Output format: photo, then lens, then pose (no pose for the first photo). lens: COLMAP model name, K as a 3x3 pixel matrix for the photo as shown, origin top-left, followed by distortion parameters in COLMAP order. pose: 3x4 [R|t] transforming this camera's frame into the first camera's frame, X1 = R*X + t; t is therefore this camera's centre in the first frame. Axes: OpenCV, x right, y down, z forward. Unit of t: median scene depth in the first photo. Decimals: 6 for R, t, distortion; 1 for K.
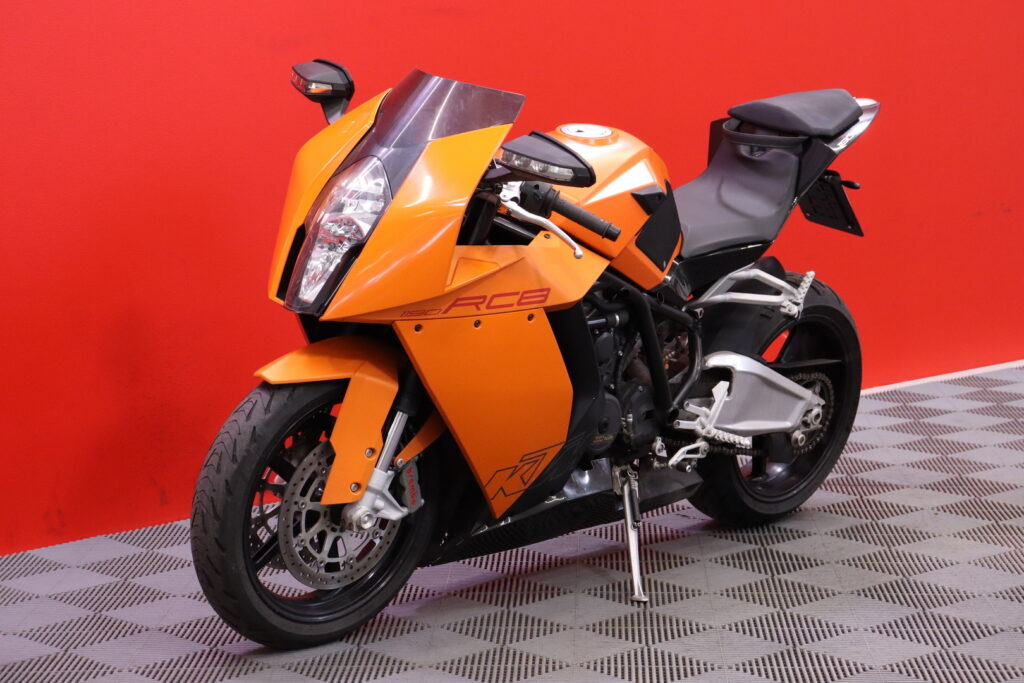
lens RADIAL K [[2442.2, 0, 512.0], [0, 2442.2, 341.5], [0, 0, 1]] dist [-0.013457, -0.064096]
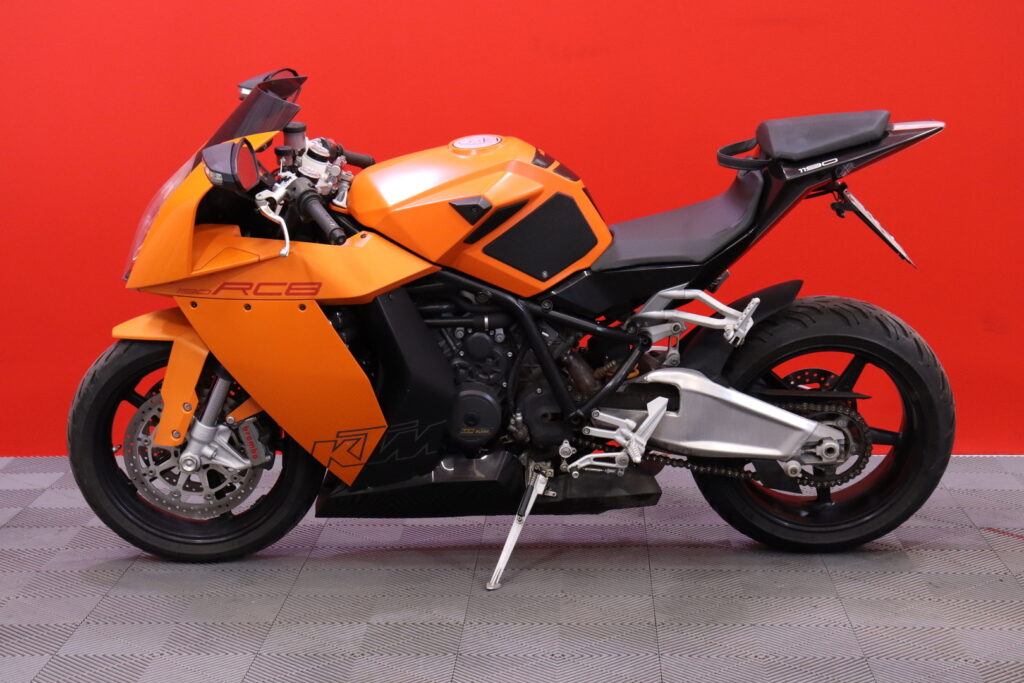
lens RADIAL K [[2018.5, 0, 512.0], [0, 2018.5, 341.5], [0, 0, 1]] dist [0.110579, 0.050289]
pose [[0.705678, 0.120154, -0.698270, 0.689008], [-0.098175, 0.992591, 0.071582, -0.066669], [0.701698, 0.018039, 0.712246, 0.397616]]
